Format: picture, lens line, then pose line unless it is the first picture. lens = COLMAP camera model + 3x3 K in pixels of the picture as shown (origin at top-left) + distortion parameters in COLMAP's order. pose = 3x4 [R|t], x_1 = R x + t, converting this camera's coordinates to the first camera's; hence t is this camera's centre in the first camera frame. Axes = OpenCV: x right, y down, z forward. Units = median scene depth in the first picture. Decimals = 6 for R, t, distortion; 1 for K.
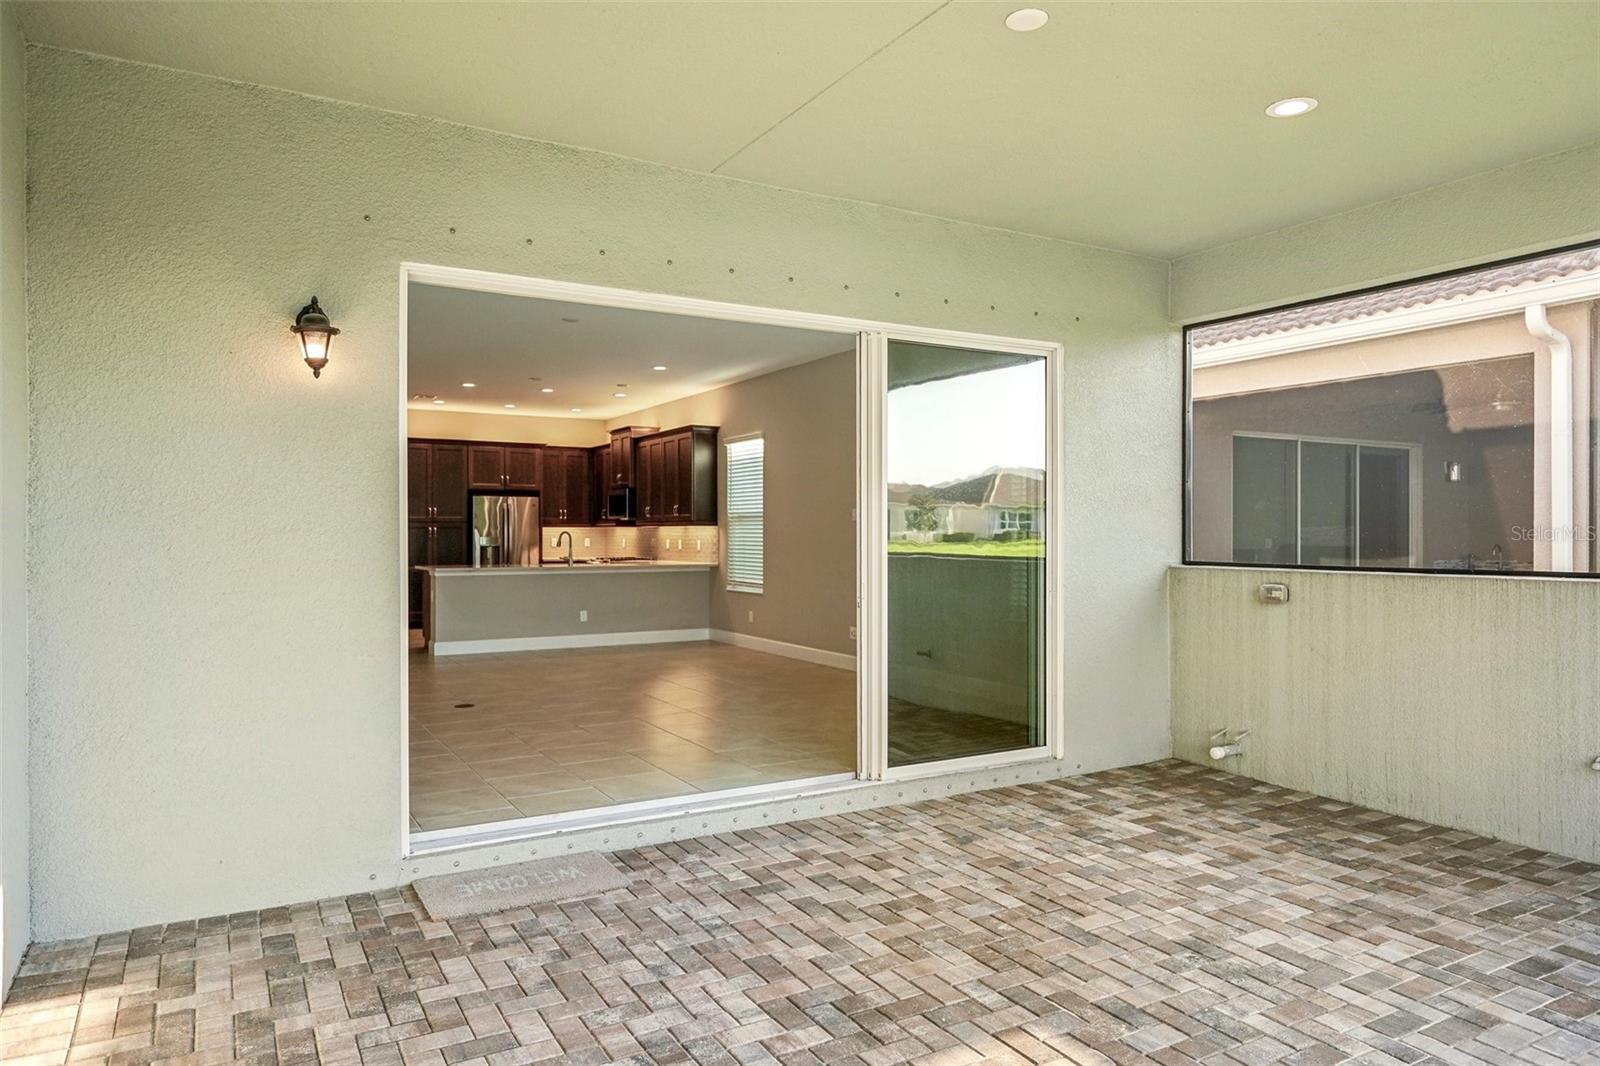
lens RADIAL K [[980.6, 0, 821.5], [0, 980.6, 534.4], [0, 0, 1]] dist [-0.003001, -0.001857]
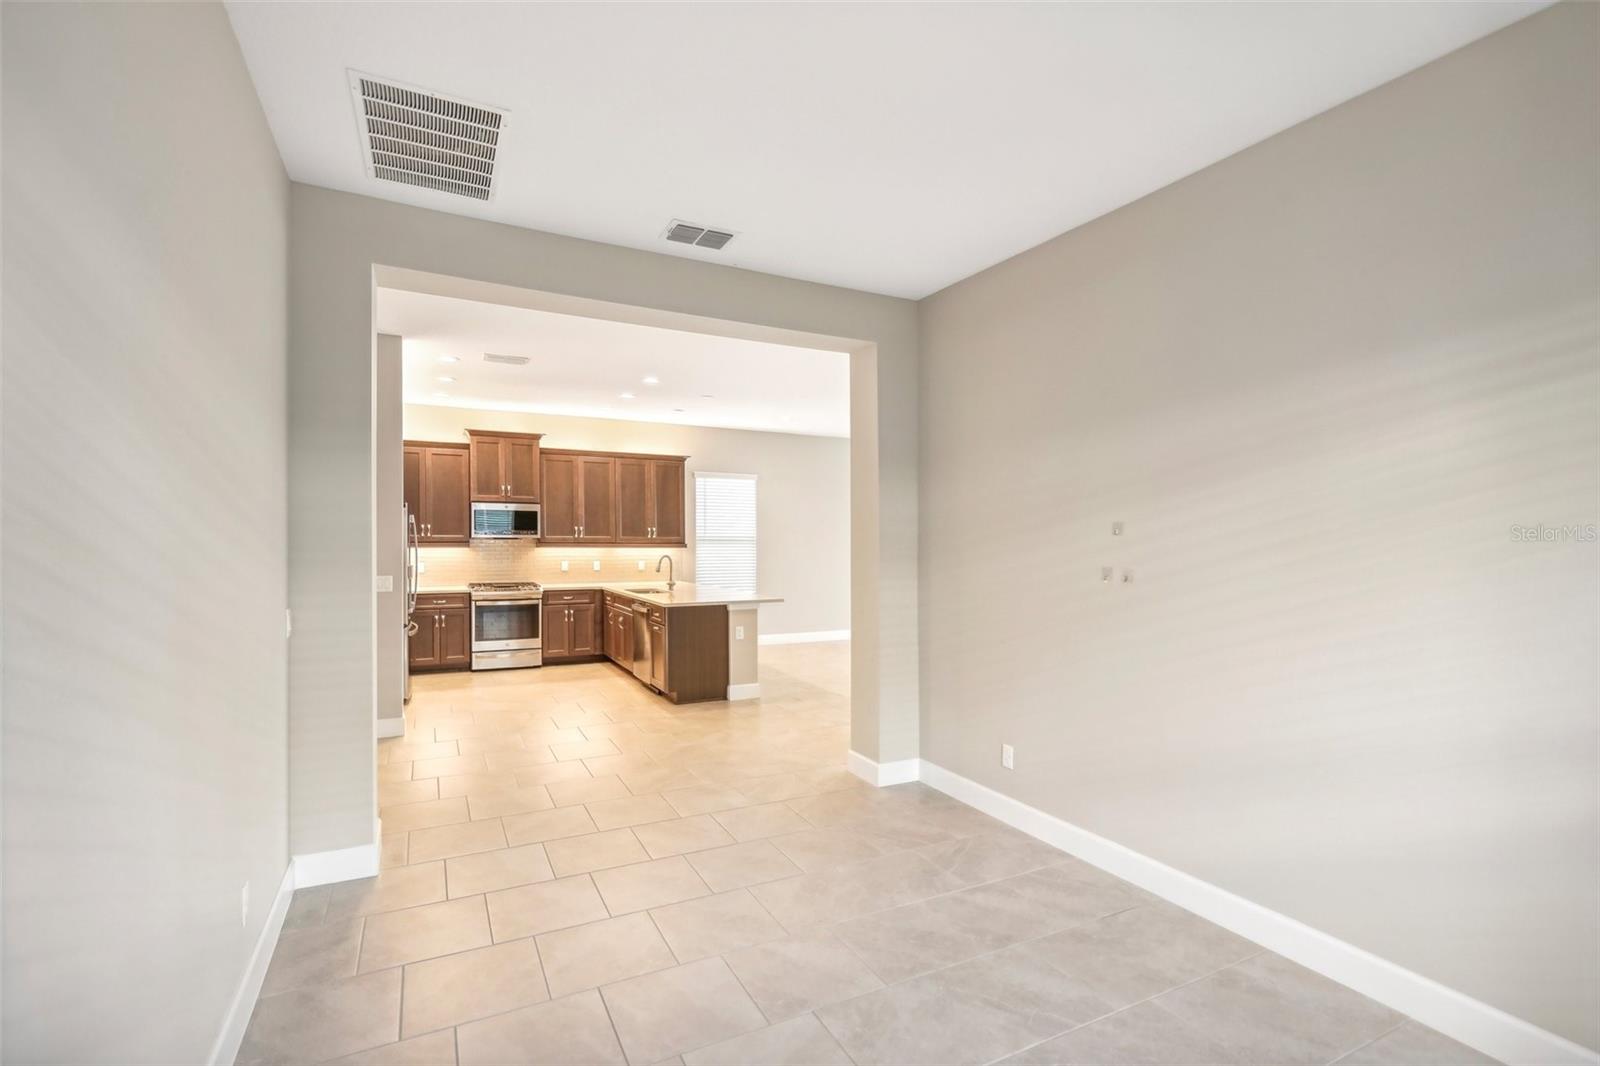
lens RADIAL K [[736.7, 0, 765.4], [0, 736.7, 542.7], [0, 0, 1]] dist [-0.001647, -0.000151]
pose [[0.093609, -0.005966, 0.995591, -0.924832], [-0.003659, 0.999973, 0.006336, -0.019383], [-0.995602, -0.004236, 0.093585, 0.805806]]
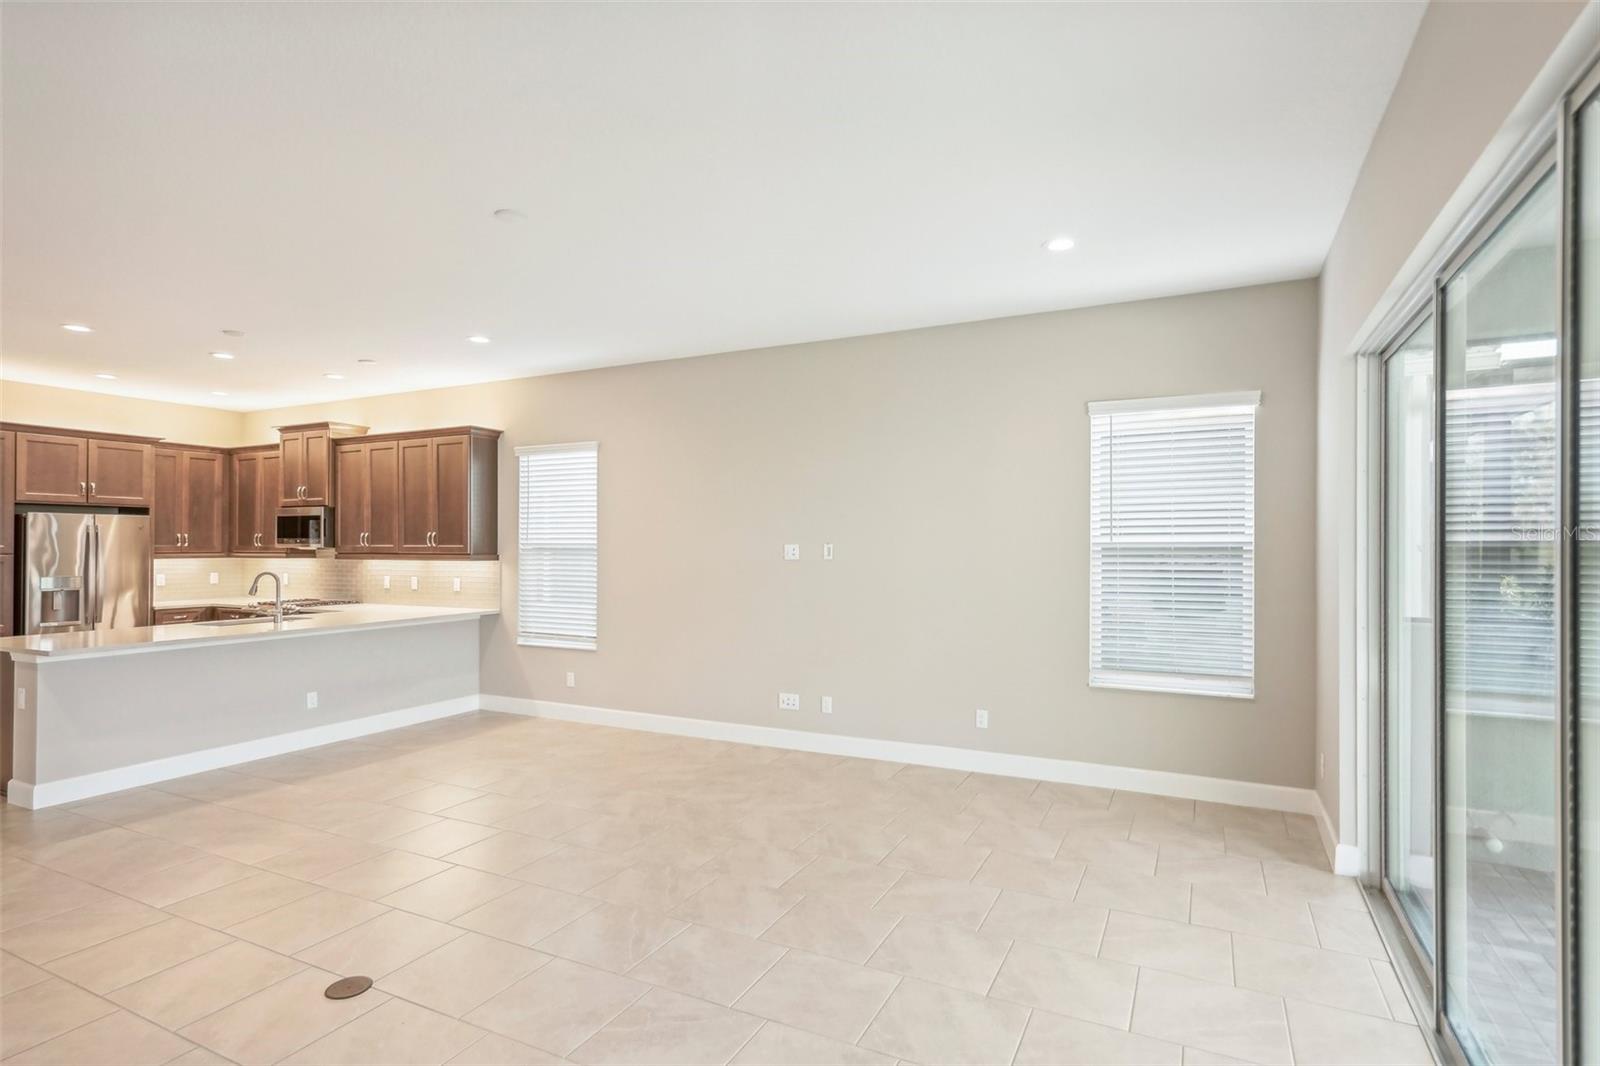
lens RADIAL K [[791.6, 0, 800.0], [0, 791.6, 533.0], [0, 0, 1]] dist [-0.003803, -0.000545]
pose [[0.845546, 0.007233, 0.533853, -0.232016], [0.001778, 0.999865, -0.016363, -0.019036], [-0.533899, 0.014785, 0.845419, 0.345259]]
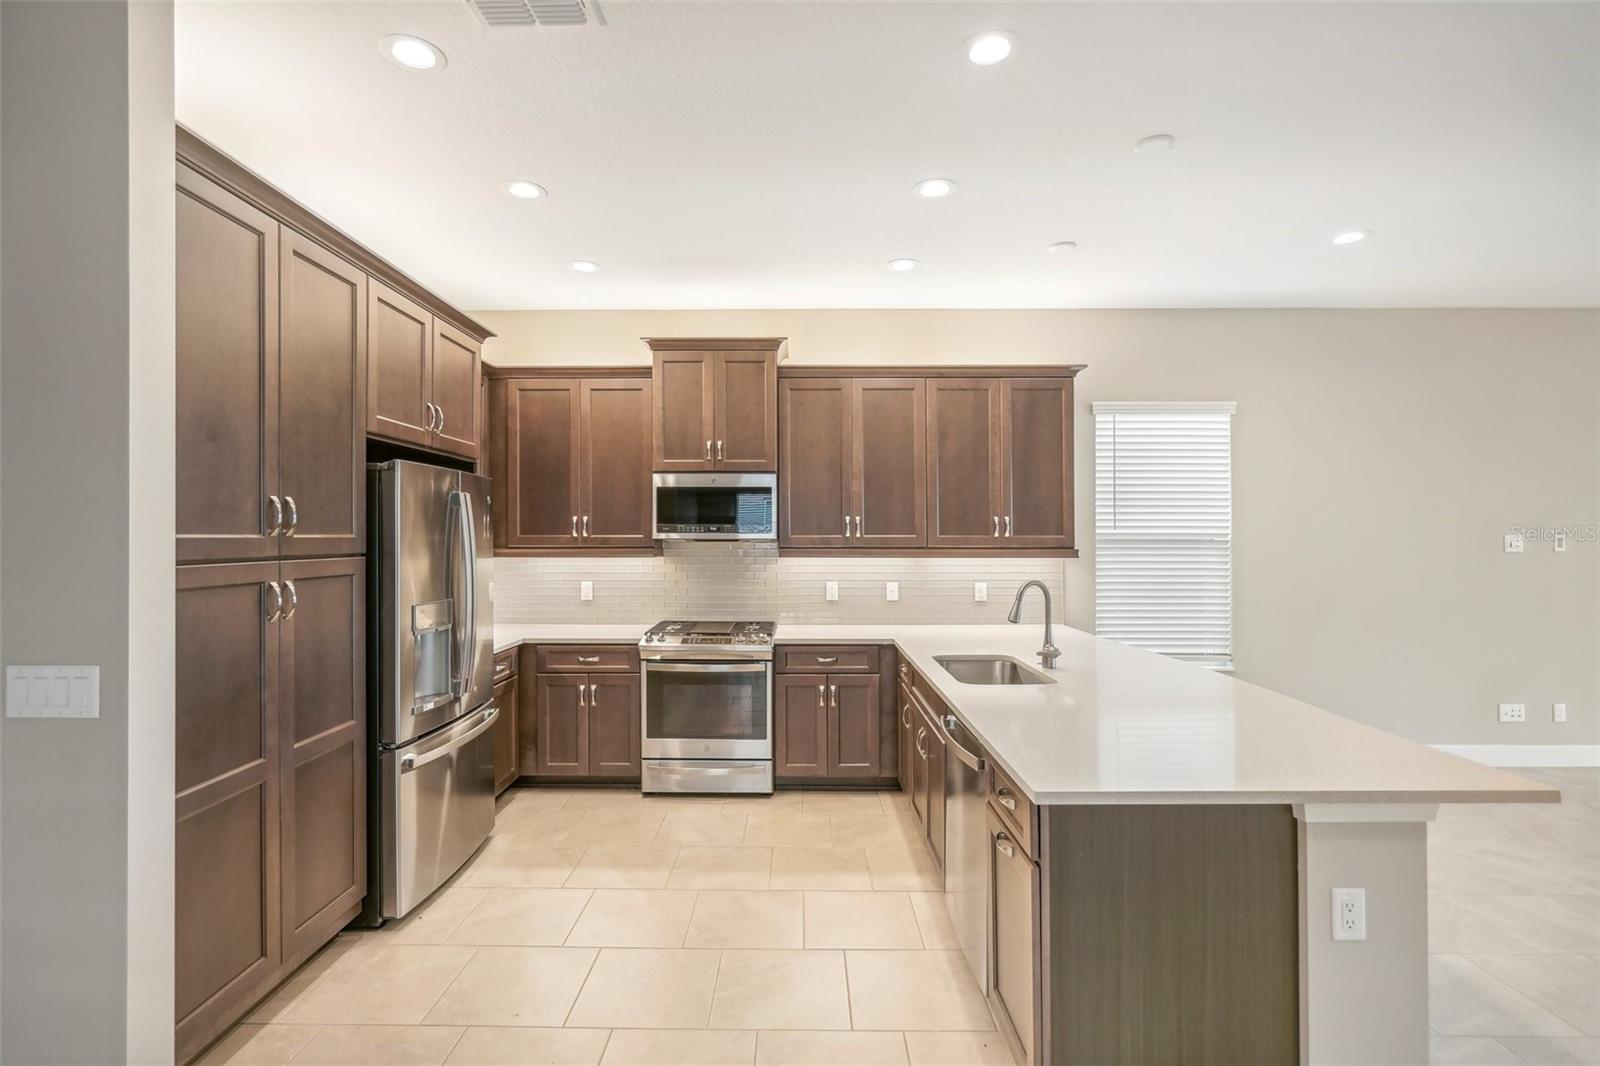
lens RADIAL K [[736.7, 0, 765.4], [0, 736.7, 542.7], [0, 0, 1]] dist [-0.001647, -0.000151]
pose [[0.540789, -0.007309, 0.841127, -0.537360], [0.001899, 0.999970, 0.007468, -0.019499], [-0.841156, -0.002441, 0.540787, 0.897839]]
